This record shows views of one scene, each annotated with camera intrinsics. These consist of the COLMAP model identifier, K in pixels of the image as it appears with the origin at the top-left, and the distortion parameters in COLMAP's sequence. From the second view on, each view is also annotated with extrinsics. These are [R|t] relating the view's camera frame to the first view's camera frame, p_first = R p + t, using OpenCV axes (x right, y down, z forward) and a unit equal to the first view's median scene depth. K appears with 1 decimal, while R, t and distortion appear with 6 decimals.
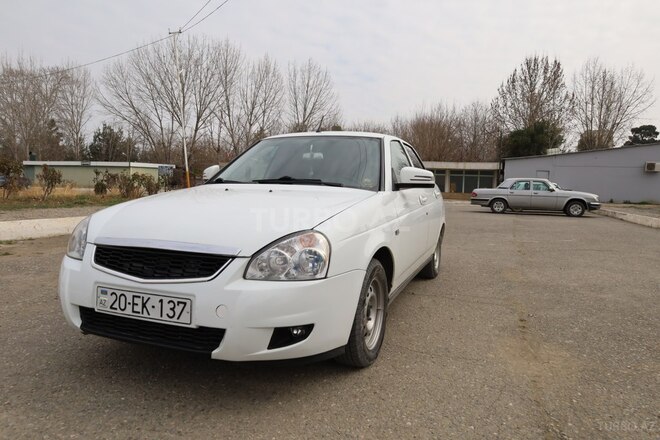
lens RADIAL K [[448.3, 0, 331.9], [0, 448.3, 218.5], [0, 0, 1]] dist [-0.007699, 0.000200]
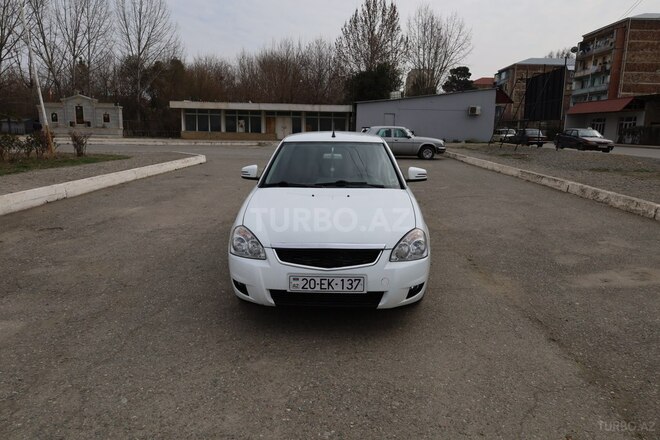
lens RADIAL K [[455.9, 0, 332.0], [0, 455.9, 218.0], [0, 0, 1]] dist [-0.004253, 0.000337]
pose [[0.939778, -0.082072, 0.331785, -0.105951], [0.036317, 0.989224, 0.141833, -0.031306], [-0.339850, -0.121243, 0.932632, -0.058640]]
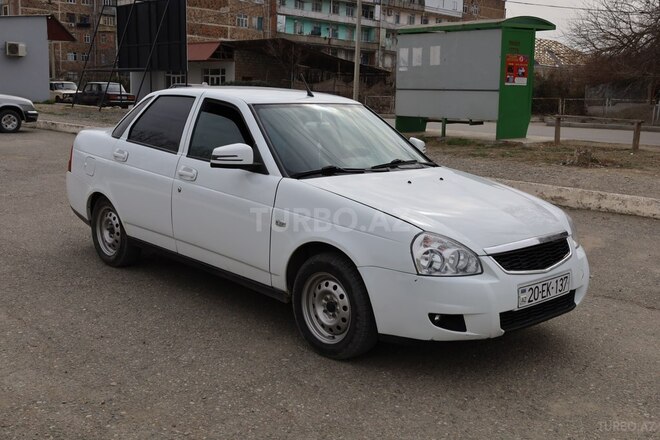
lens RADIAL K [[733.0, 0, 332.6], [0, 733.0, 219.1], [0, 0, 1]] dist [0.006979, 0.000564]
pose [[0.417105, -0.167949, 0.893206, -0.276934], [0.040121, 0.985222, 0.166516, -0.040807], [-0.907972, -0.033618, 0.417679, 0.078492]]
